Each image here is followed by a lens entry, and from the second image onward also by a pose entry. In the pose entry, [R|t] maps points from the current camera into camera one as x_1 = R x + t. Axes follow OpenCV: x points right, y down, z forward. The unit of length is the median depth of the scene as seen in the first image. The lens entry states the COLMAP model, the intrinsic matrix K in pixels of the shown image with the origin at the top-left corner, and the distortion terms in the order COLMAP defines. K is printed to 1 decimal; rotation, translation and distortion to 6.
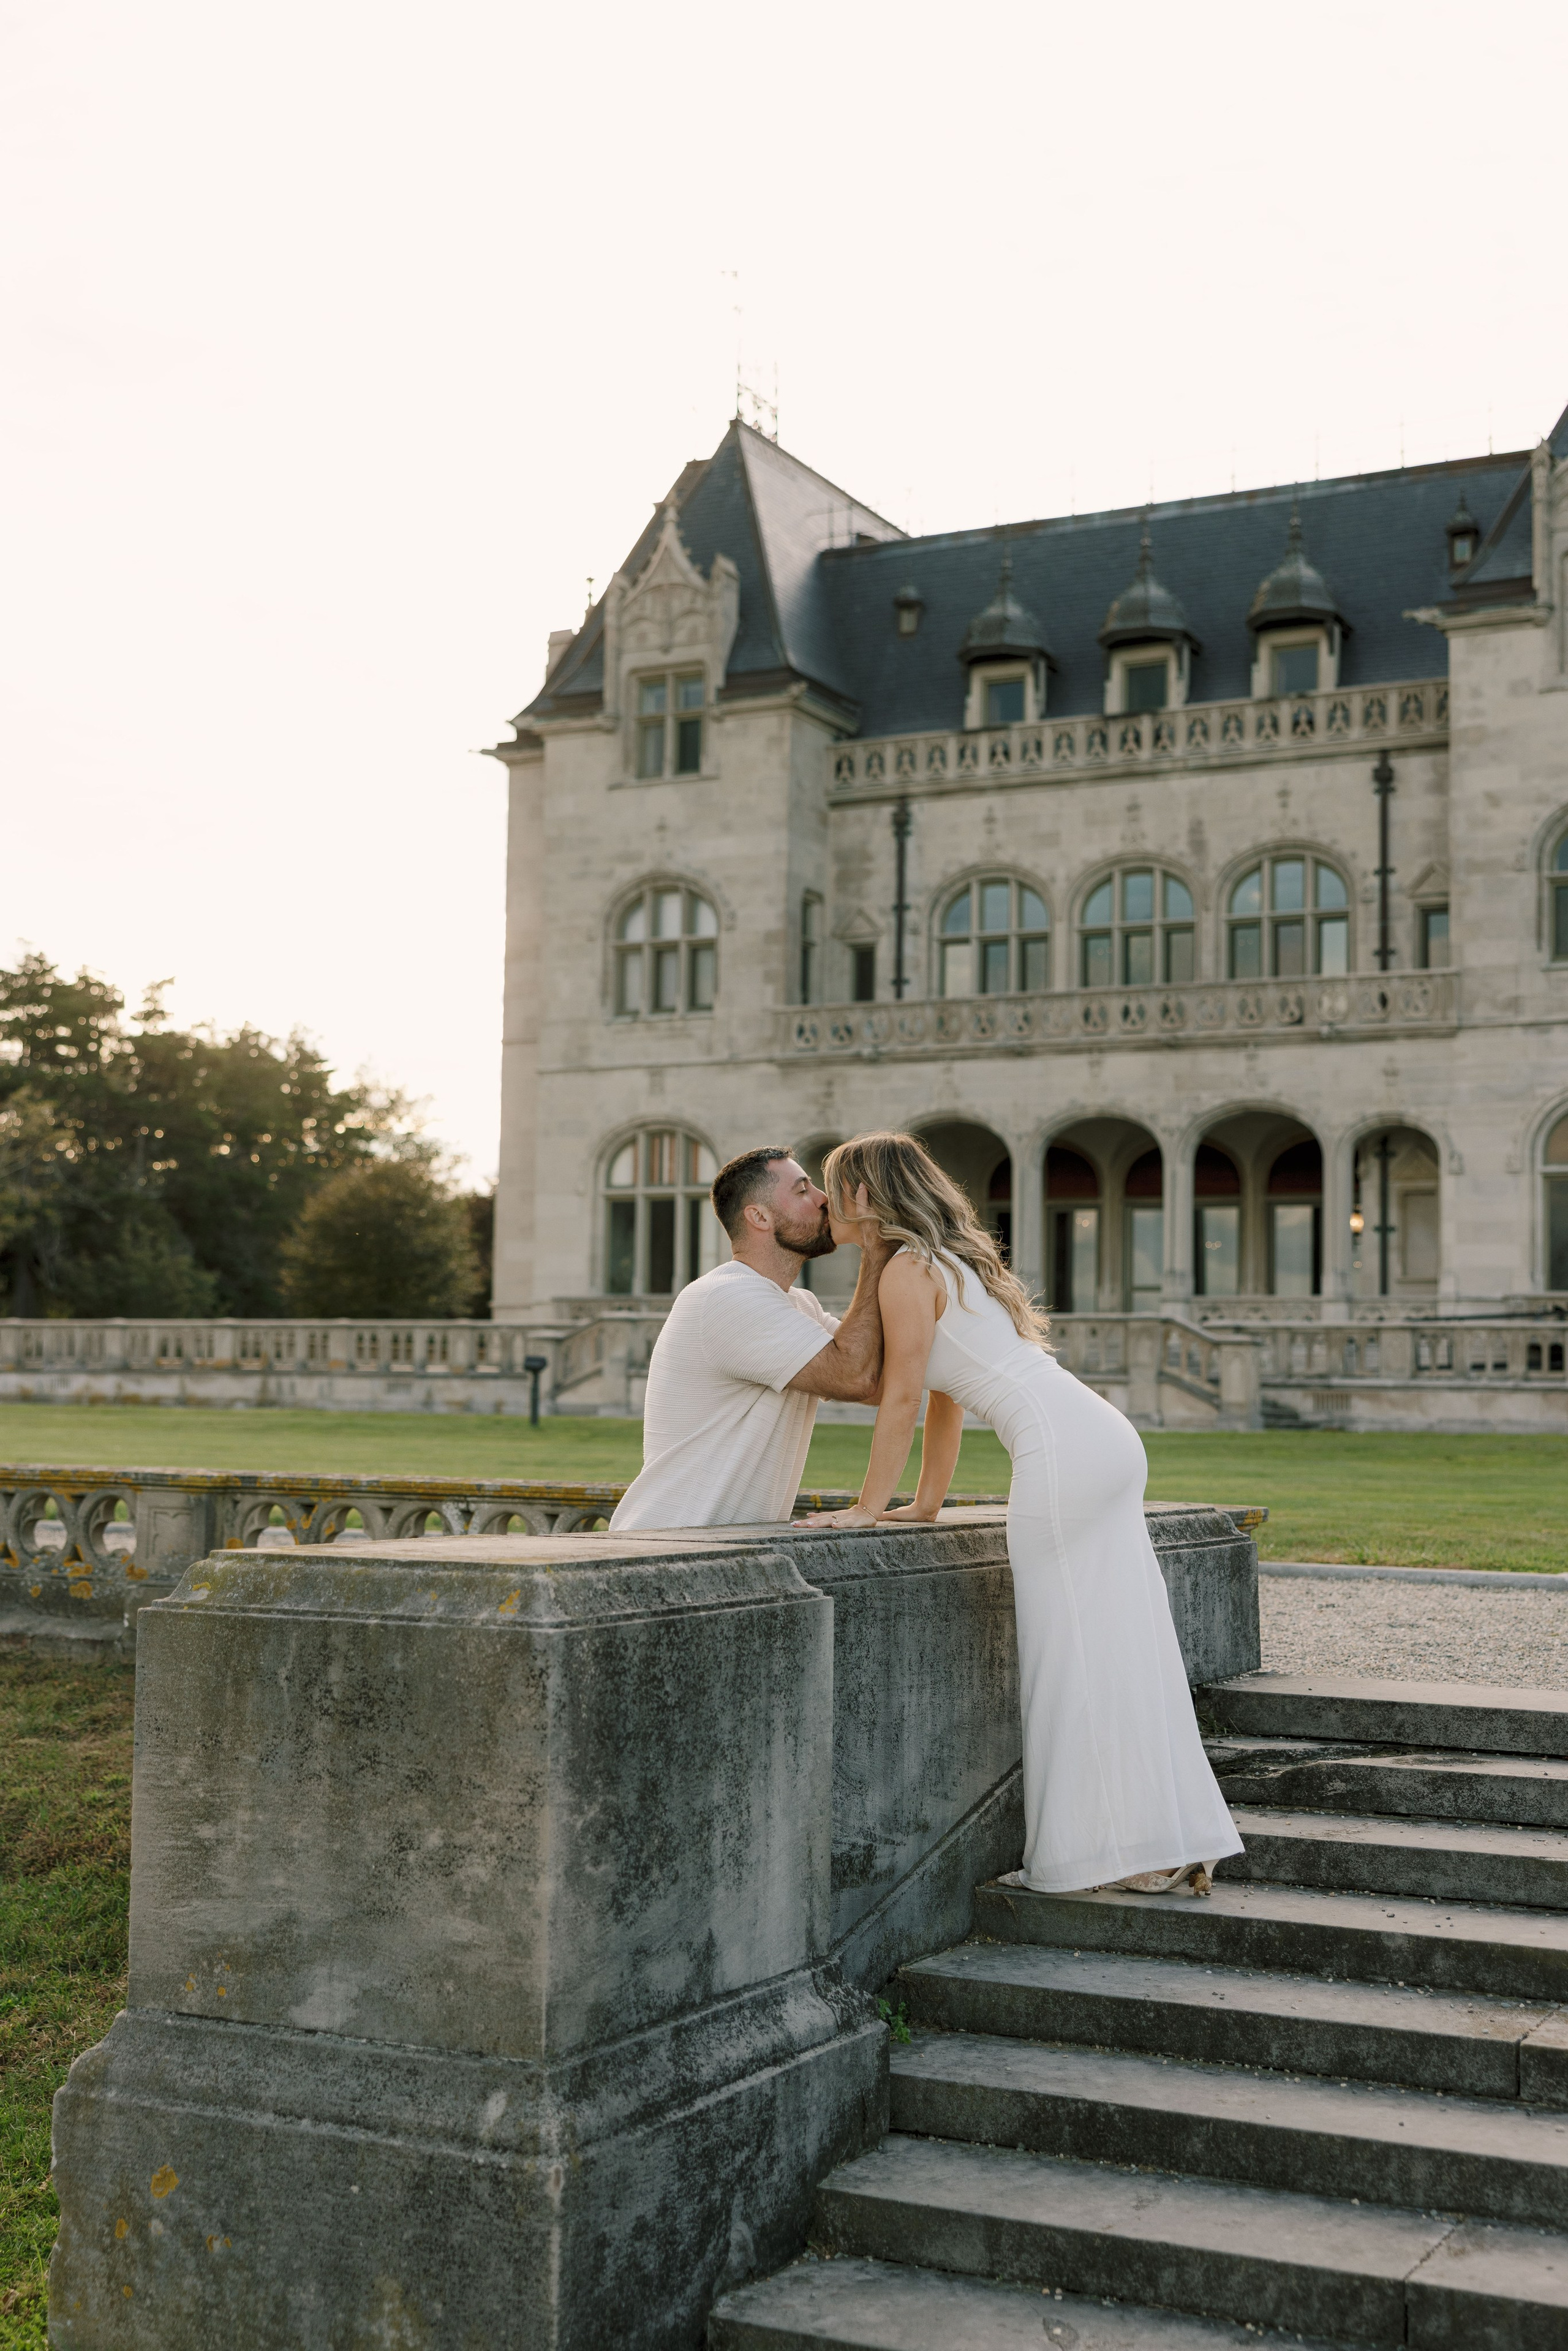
lens RADIAL K [[2786.6, 0, 774.1], [0, 2786.6, 1190.5], [0, 0, 1]] dist [0.013169, 0.000000]
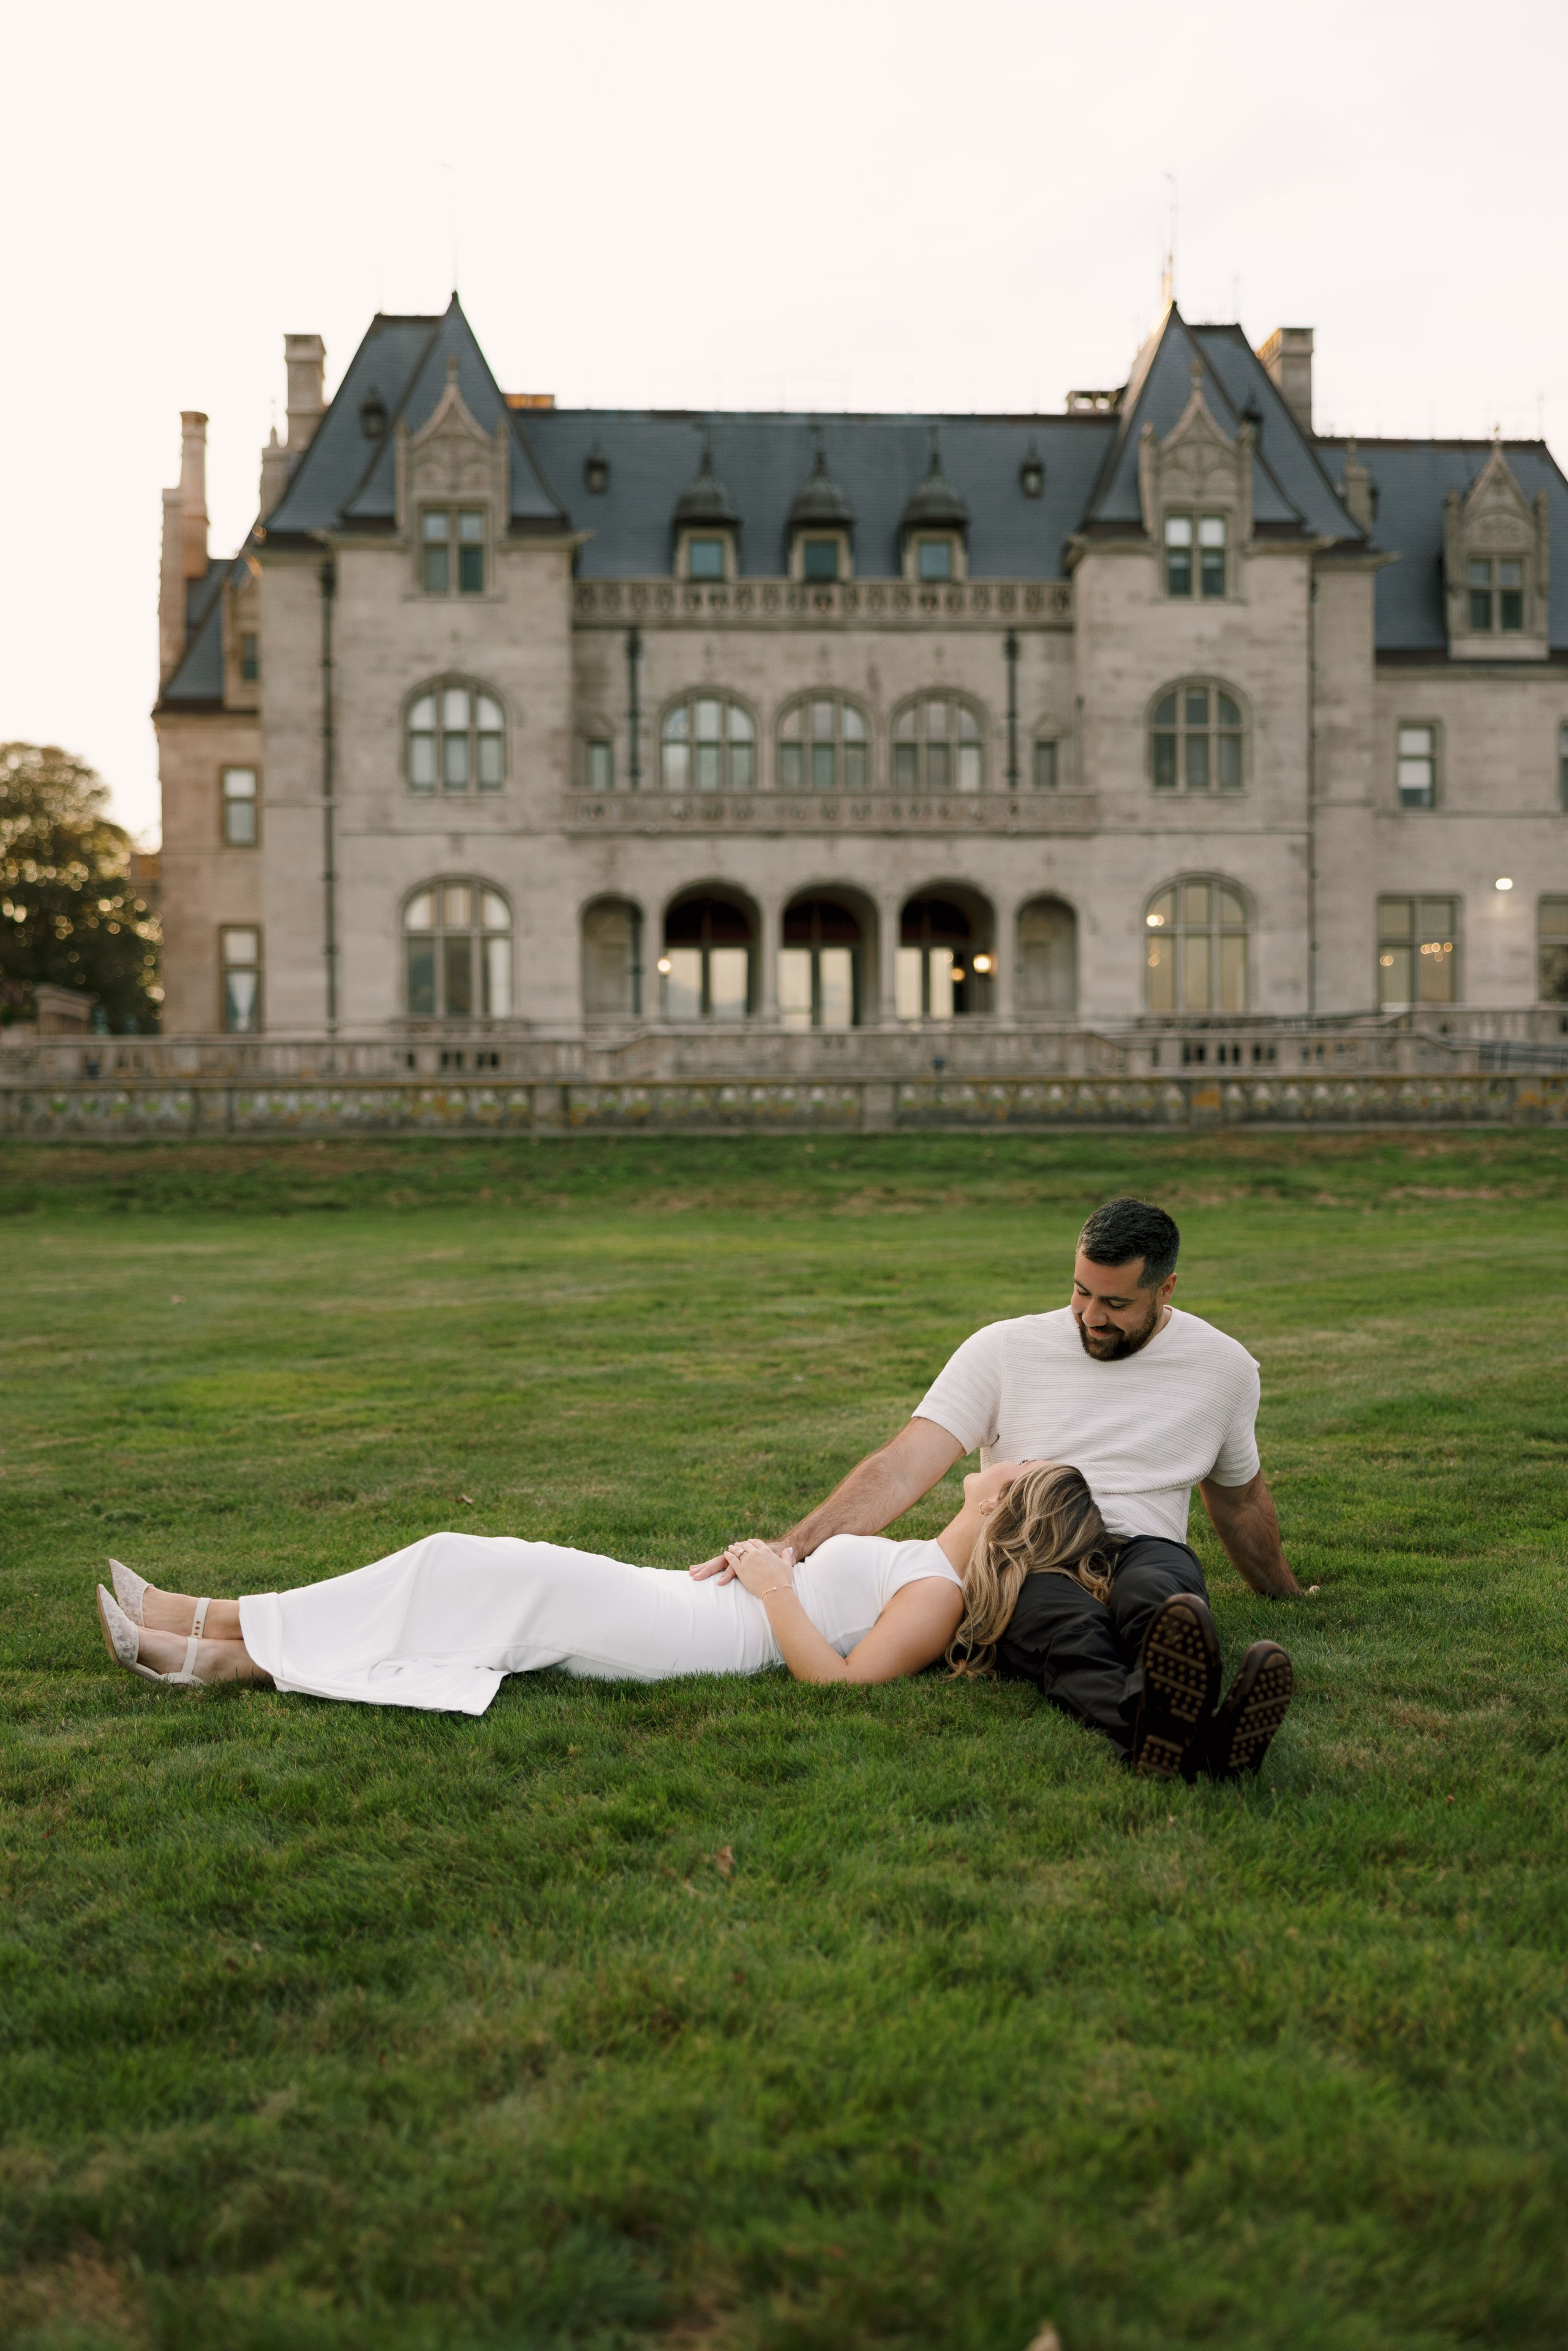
lens RADIAL K [[2679.4, 0, 772.9], [0, 2679.4, 1183.3], [0, 0, 1]] dist [-0.000932, 0.000000]
pose [[0.850570, -0.034761, 0.524712, -0.573439], [-0.017343, 0.995416, 0.094056, -0.003526], [-0.525576, -0.089101, 0.846068, -0.100622]]
